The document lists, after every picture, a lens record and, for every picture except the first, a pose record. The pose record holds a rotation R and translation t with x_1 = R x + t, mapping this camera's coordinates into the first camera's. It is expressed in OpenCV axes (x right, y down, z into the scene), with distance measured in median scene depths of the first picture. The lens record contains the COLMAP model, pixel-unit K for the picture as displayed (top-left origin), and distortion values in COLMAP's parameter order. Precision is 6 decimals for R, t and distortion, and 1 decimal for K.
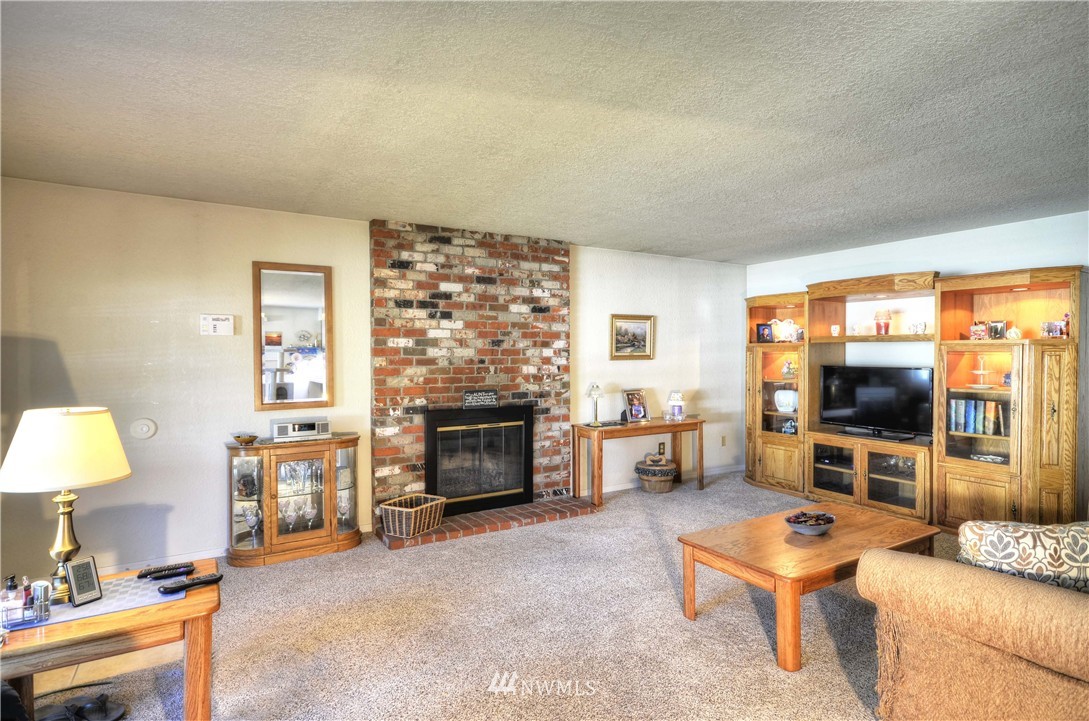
lens RADIAL K [[572.3, 0, 545.4], [0, 572.3, 361.4], [0, 0, 1]] dist [0.004454, -0.000227]
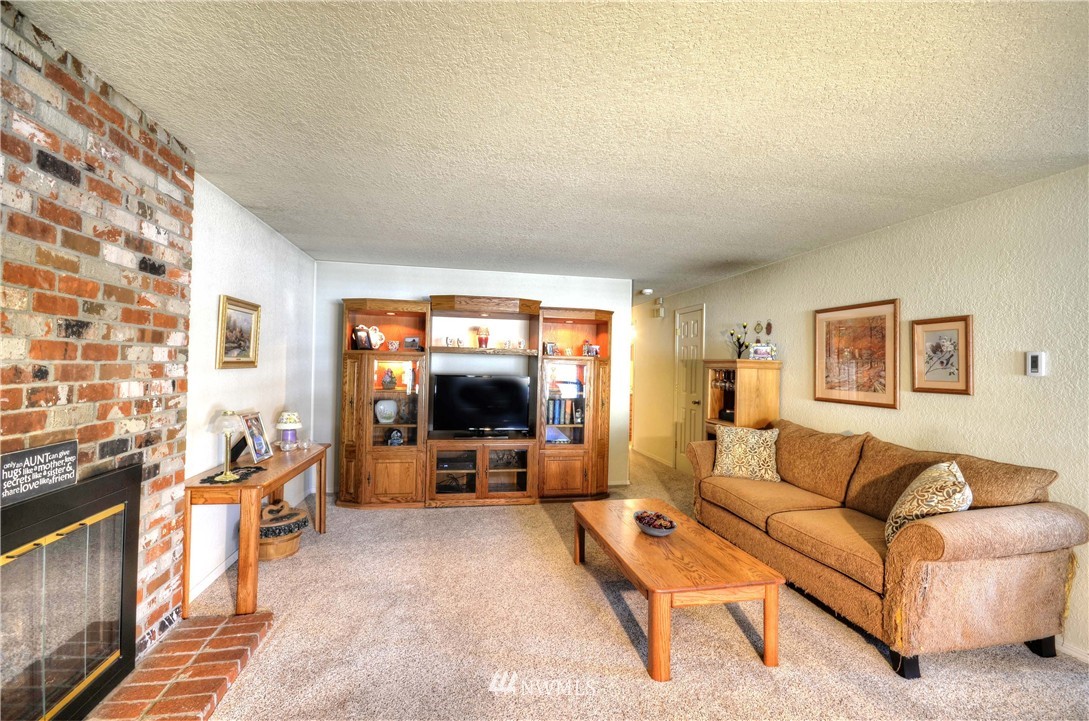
lens RADIAL K [[481.1, 0, 546.8], [0, 481.1, 358.6], [0, 0, 1]] dist [-0.005061, -0.004251]
pose [[0.329229, 0.021895, 0.943996, -0.287814], [-0.008596, 0.999759, -0.020190, -0.006102], [-0.944211, -0.001467, 0.329338, 0.547789]]
